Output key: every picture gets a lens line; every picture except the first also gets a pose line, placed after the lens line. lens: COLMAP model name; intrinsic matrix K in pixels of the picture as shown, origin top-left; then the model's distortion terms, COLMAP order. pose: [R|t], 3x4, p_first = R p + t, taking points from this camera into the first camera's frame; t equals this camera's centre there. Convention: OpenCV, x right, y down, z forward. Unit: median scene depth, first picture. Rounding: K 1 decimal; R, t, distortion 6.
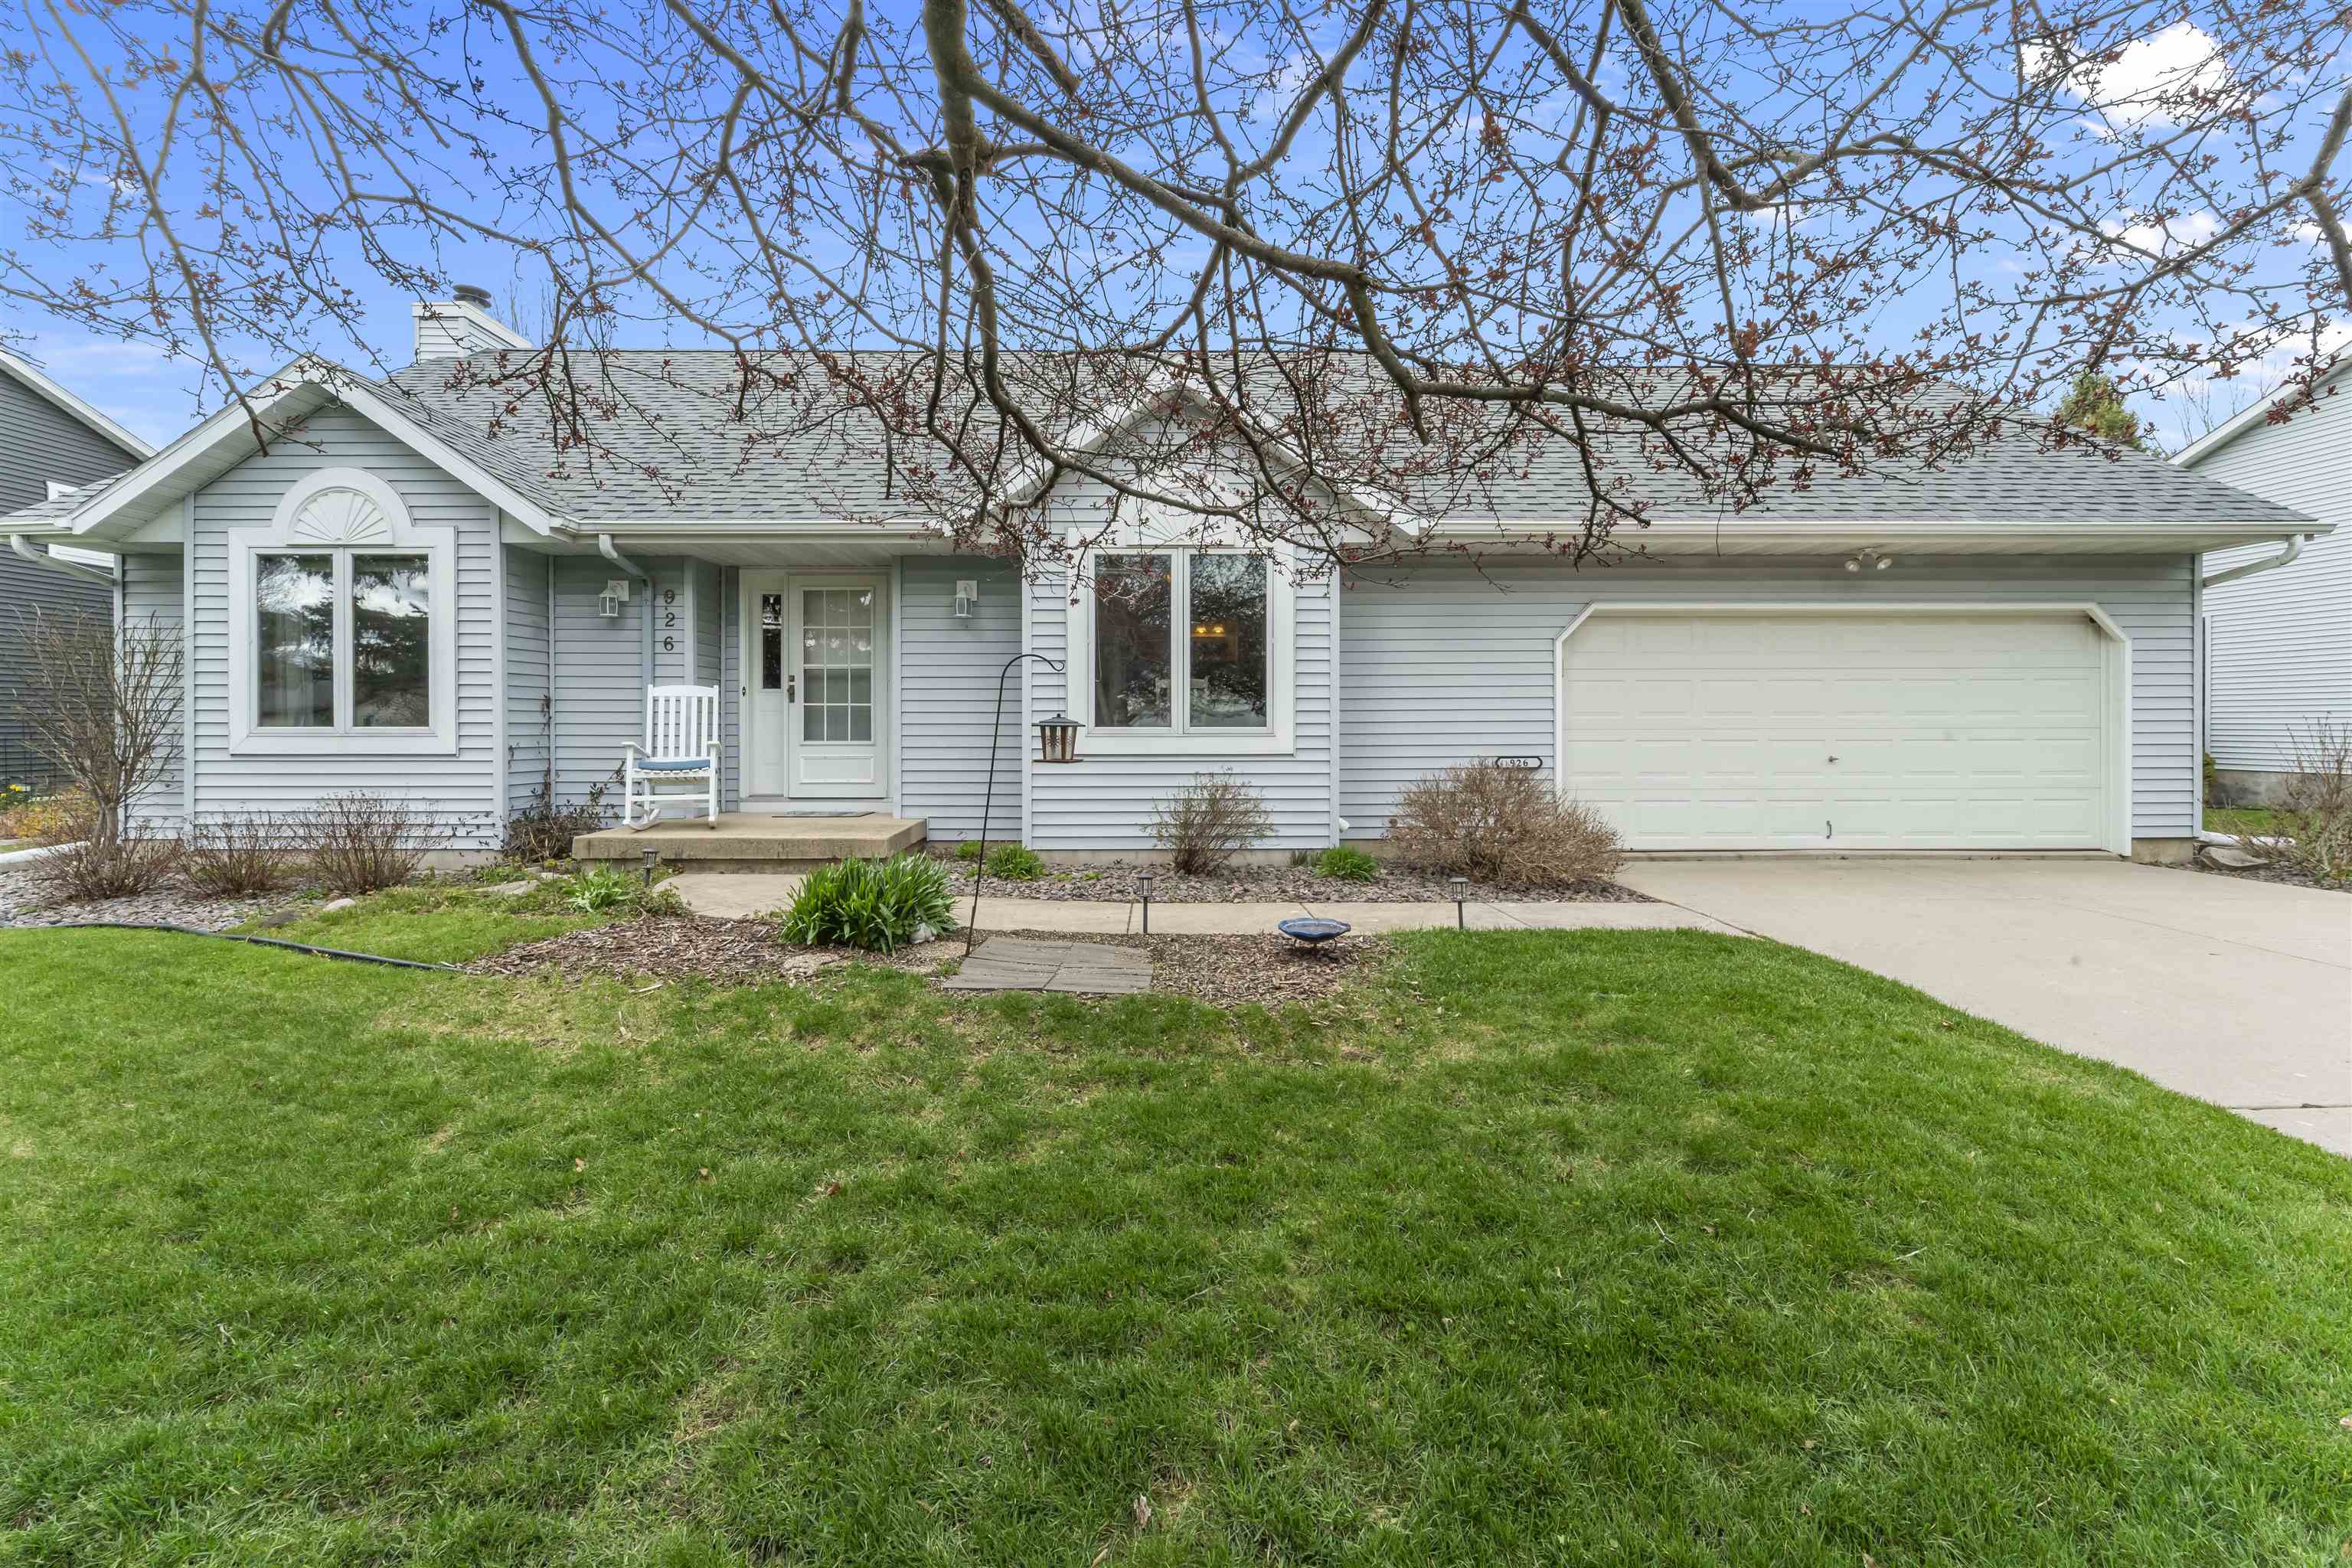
lens RADIAL K [[952.6, 0, 1165.8], [0, 952.6, 712.8], [0, 0, 1]] dist [-0.000301, -0.000295]
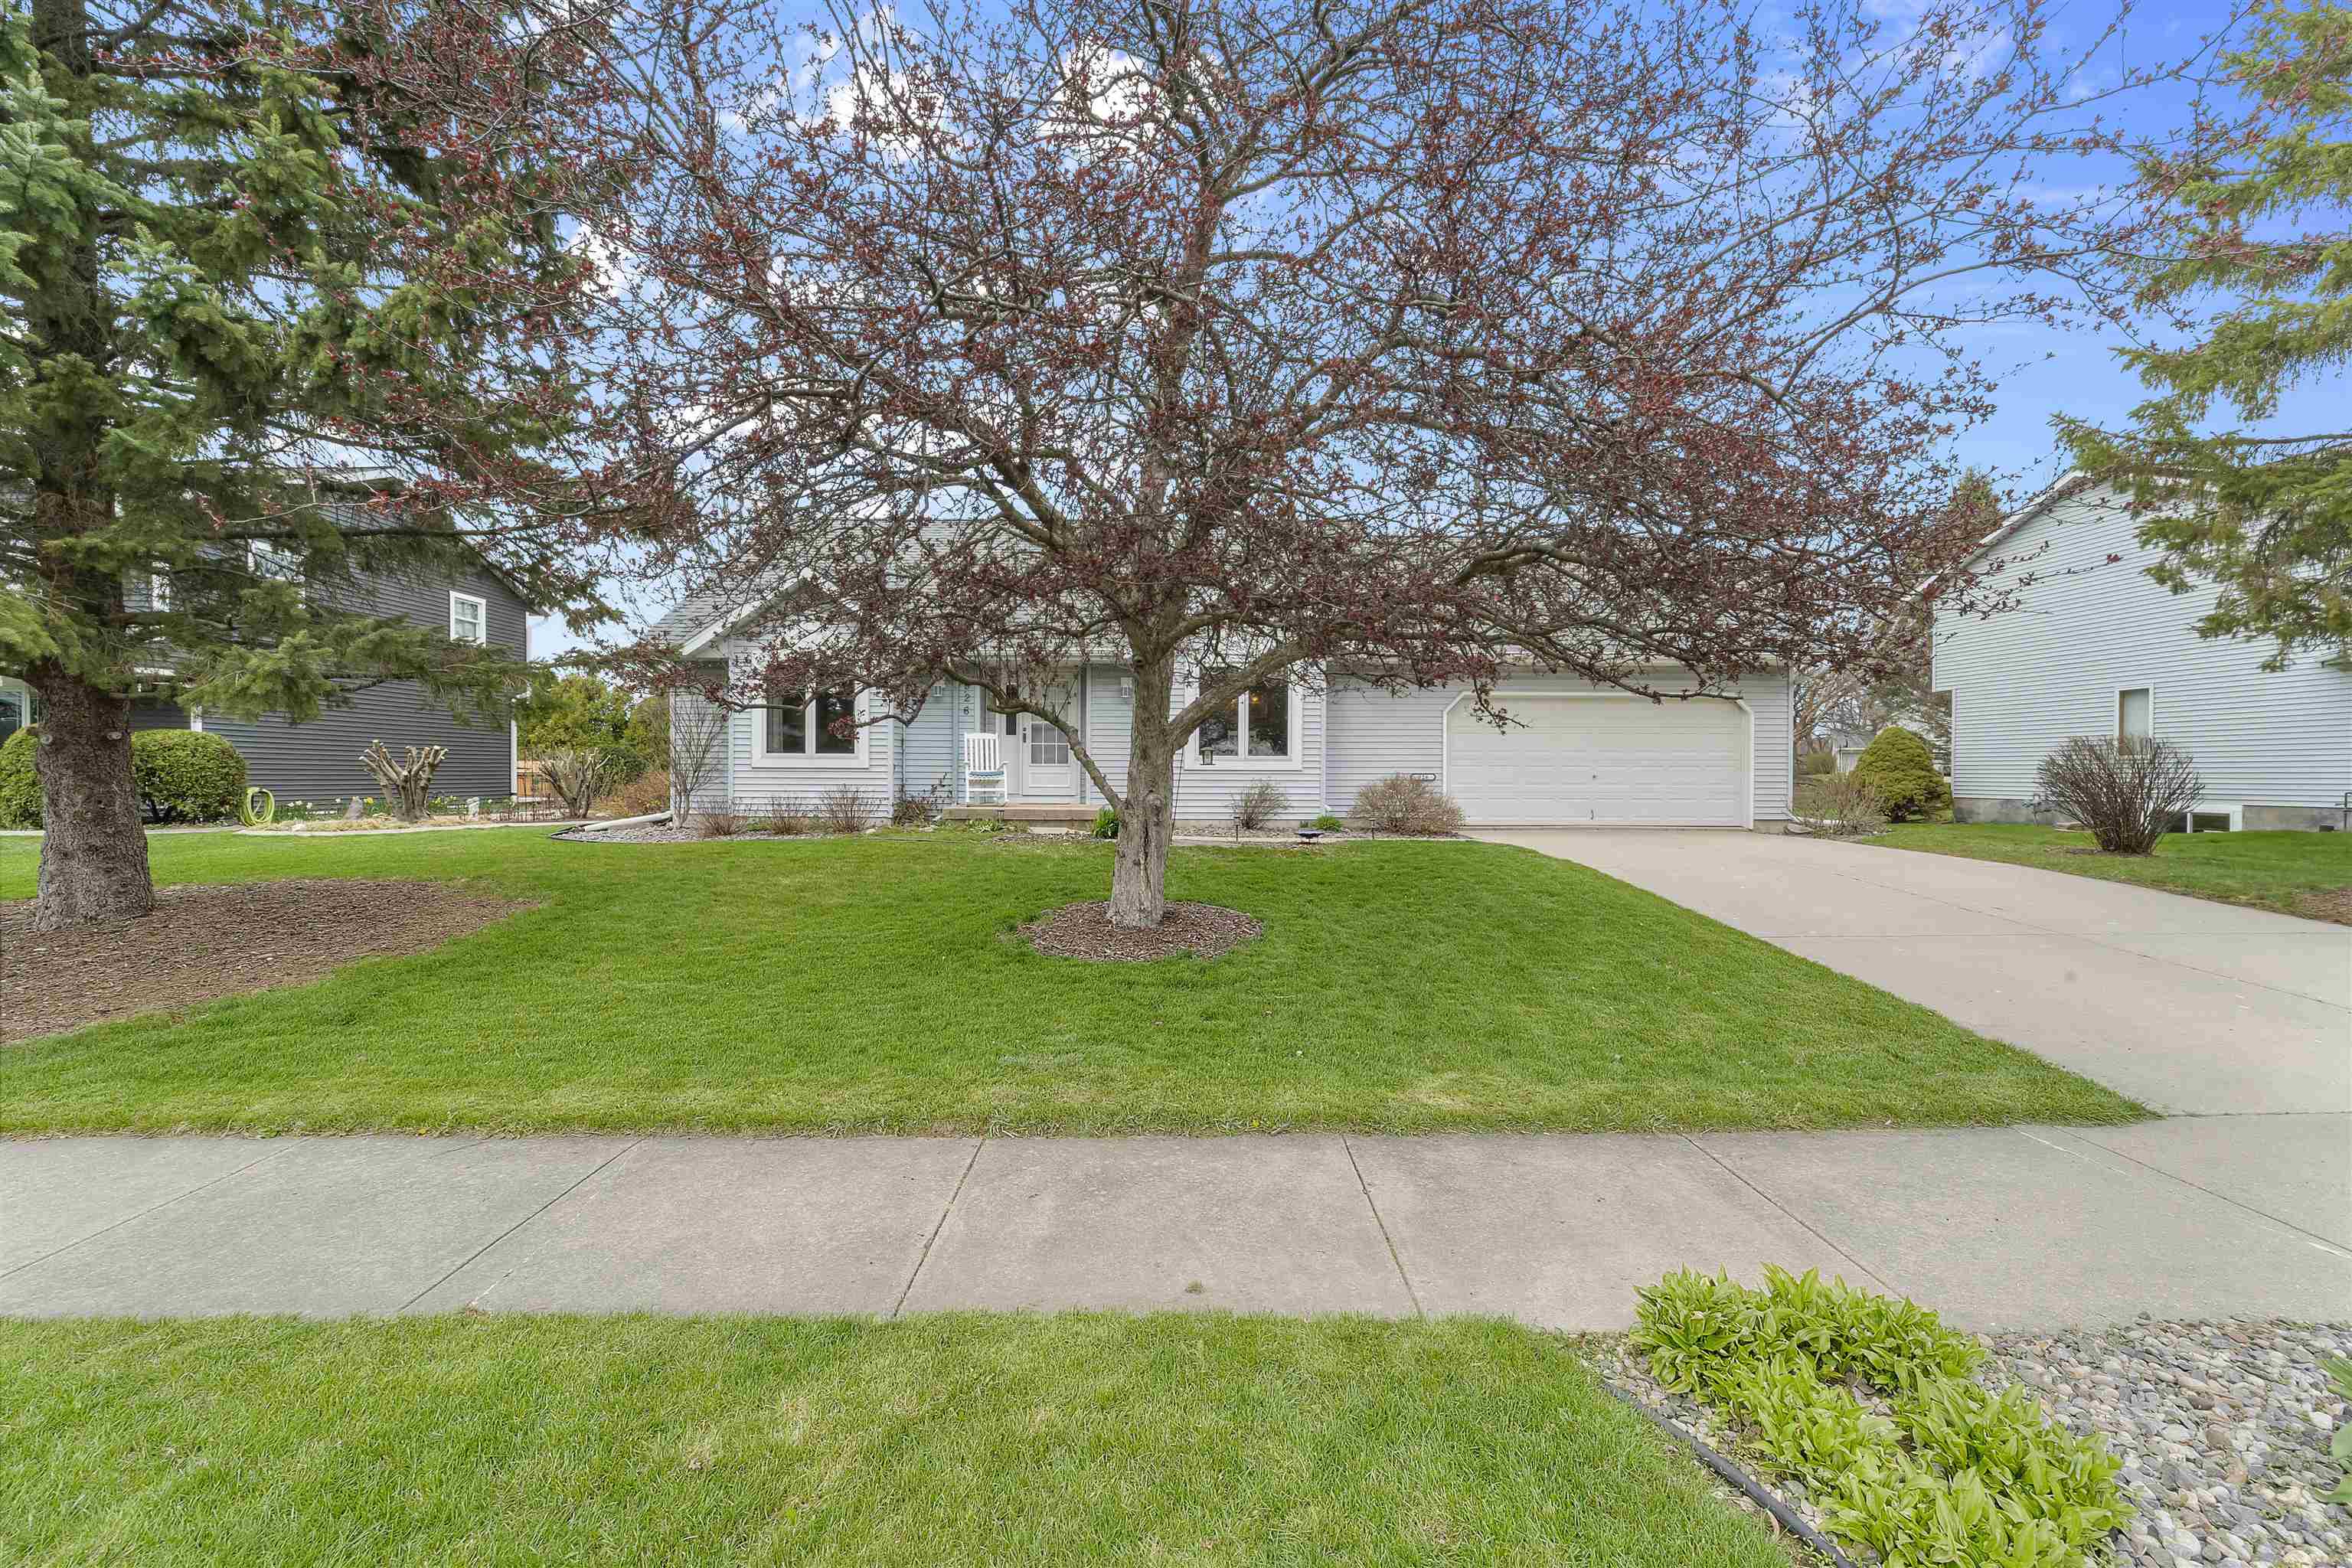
lens RADIAL K [[952.6, 0, 1165.8], [0, 952.6, 712.8], [0, 0, 1]] dist [-0.000301, -0.000295]
pose [[0.999530, 0.004830, -0.030264, -0.077030], [-0.005886, 0.999374, -0.034890, -0.004683], [0.030076, 0.035052, 0.998933, -0.871908]]
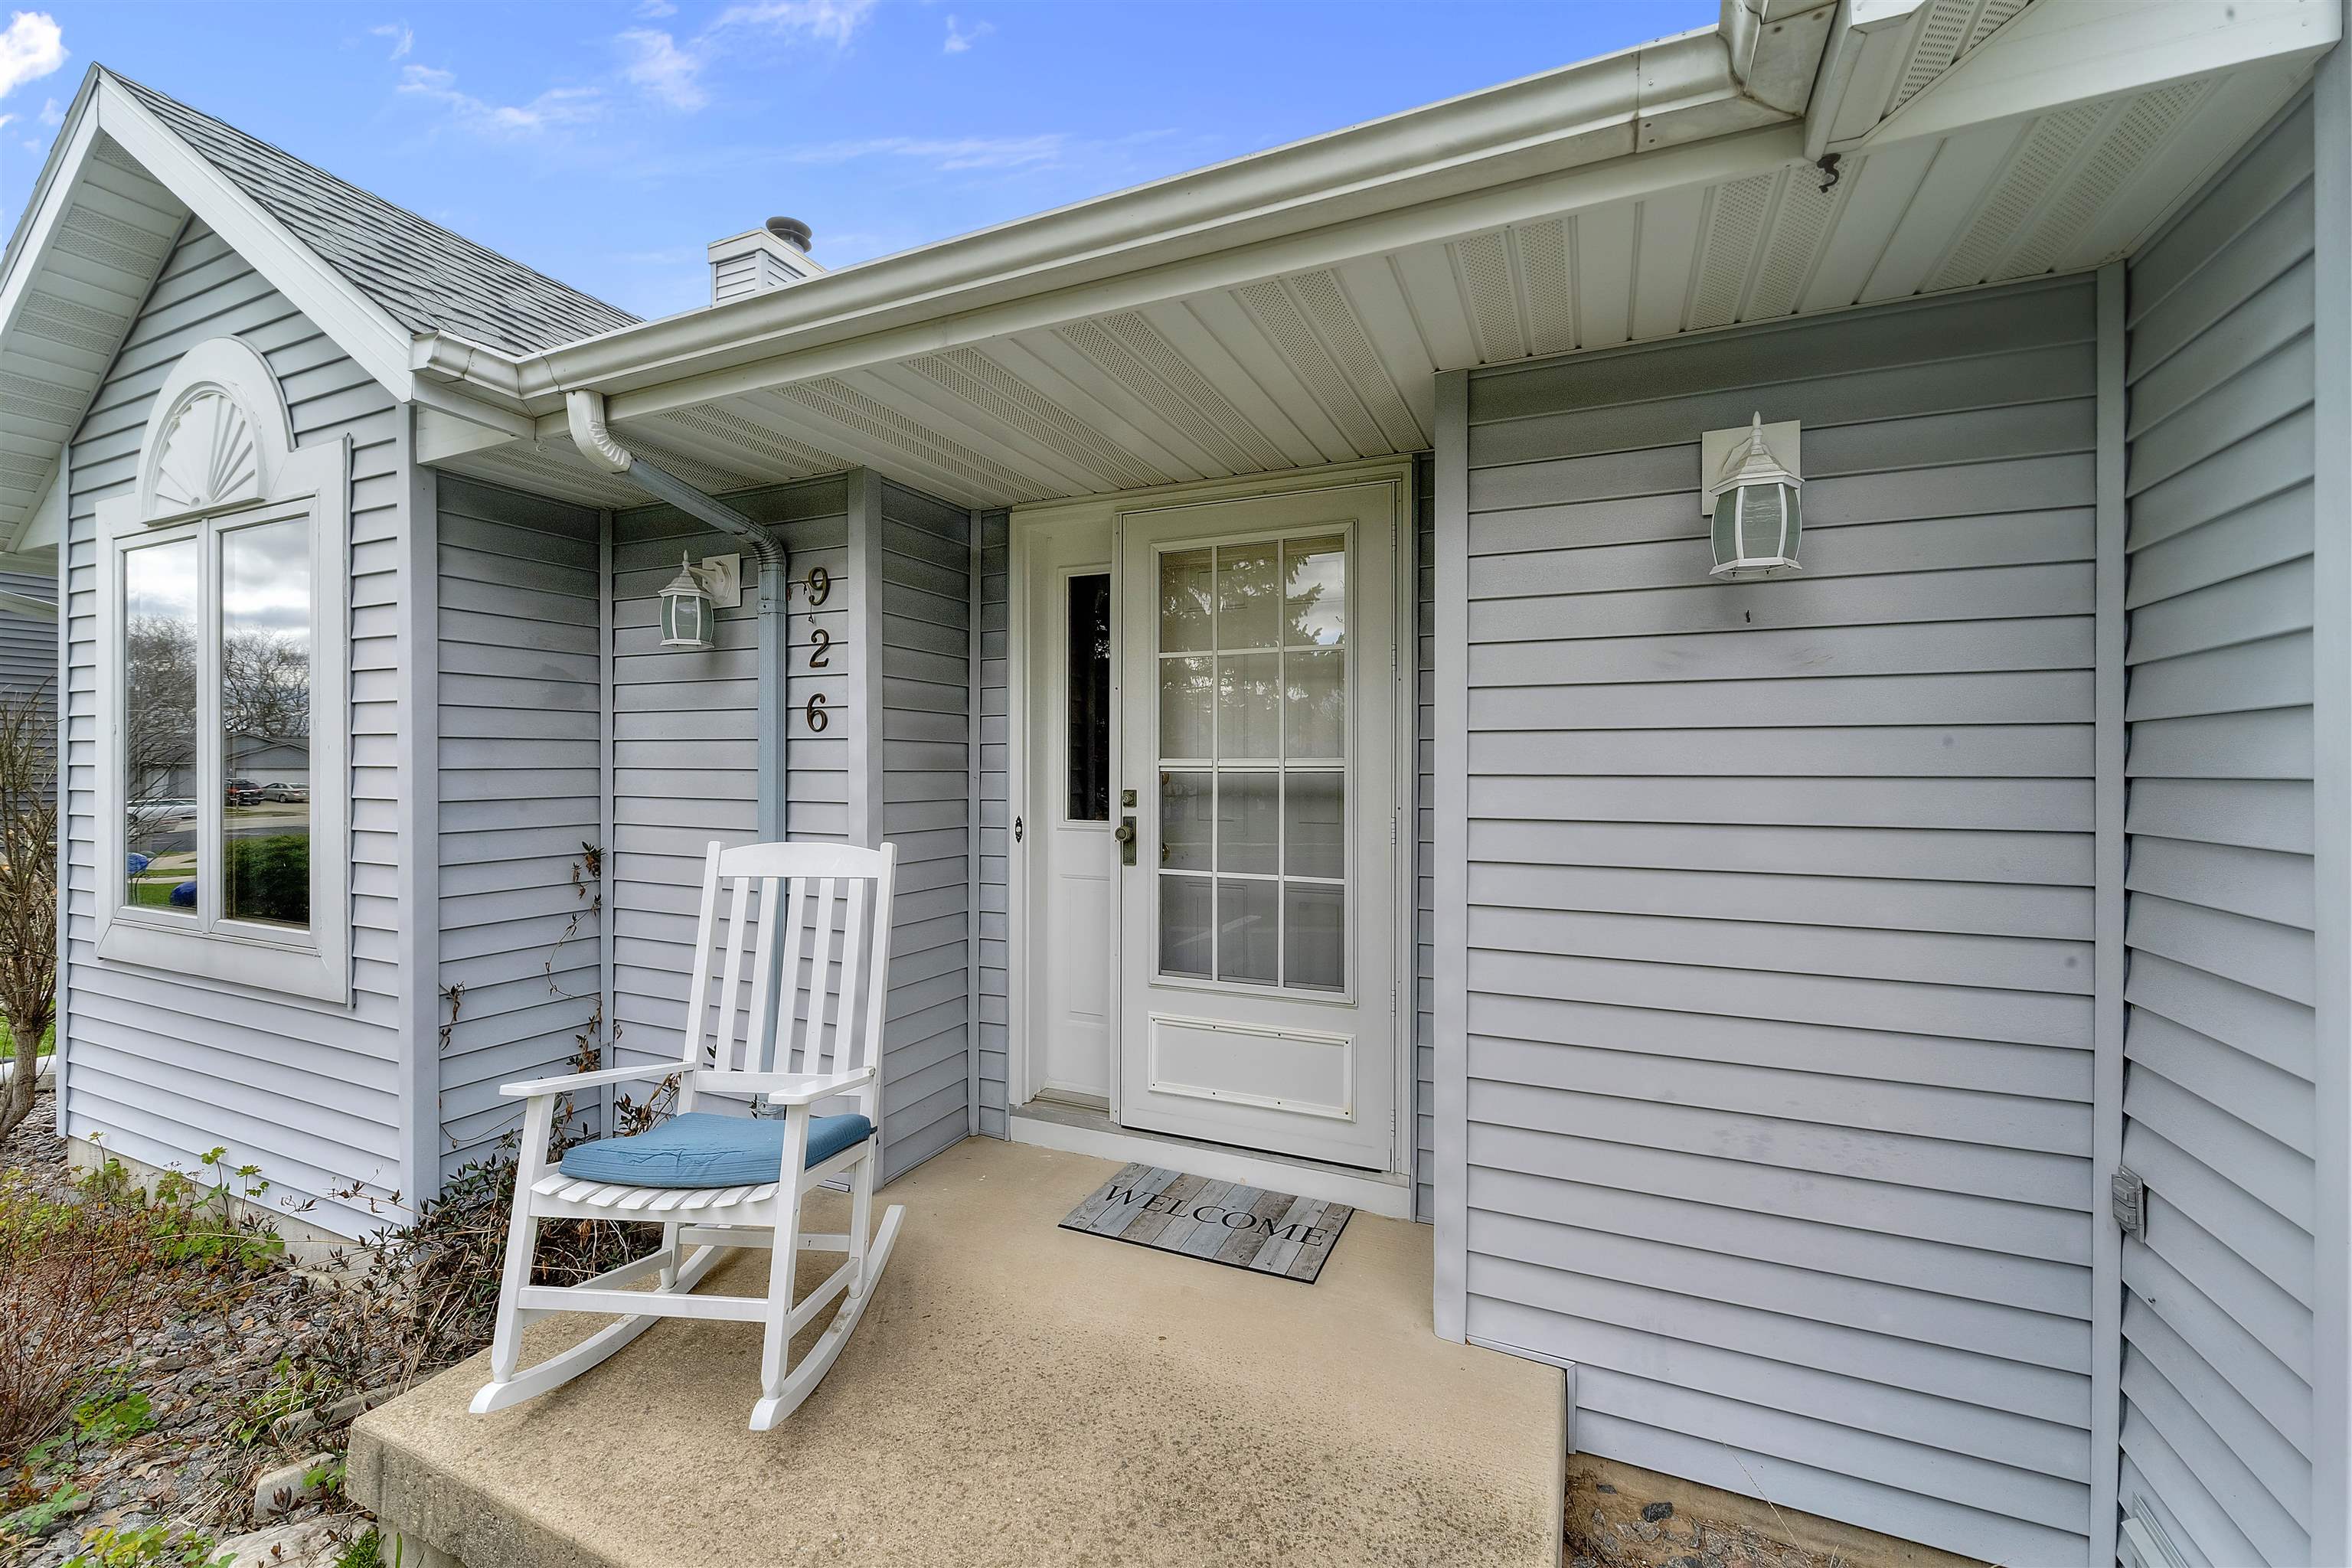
lens RADIAL K [[954.7, 0, 1169.5], [0, 954.7, 766.0], [0, 0, 1]] dist [-0.000298, -0.000081]
pose [[0.905267, 0.001347, -0.424840, -0.243504], [0.001258, 0.999982, 0.005853, -0.054894], [0.424841, -0.005833, 0.905249, 0.735481]]
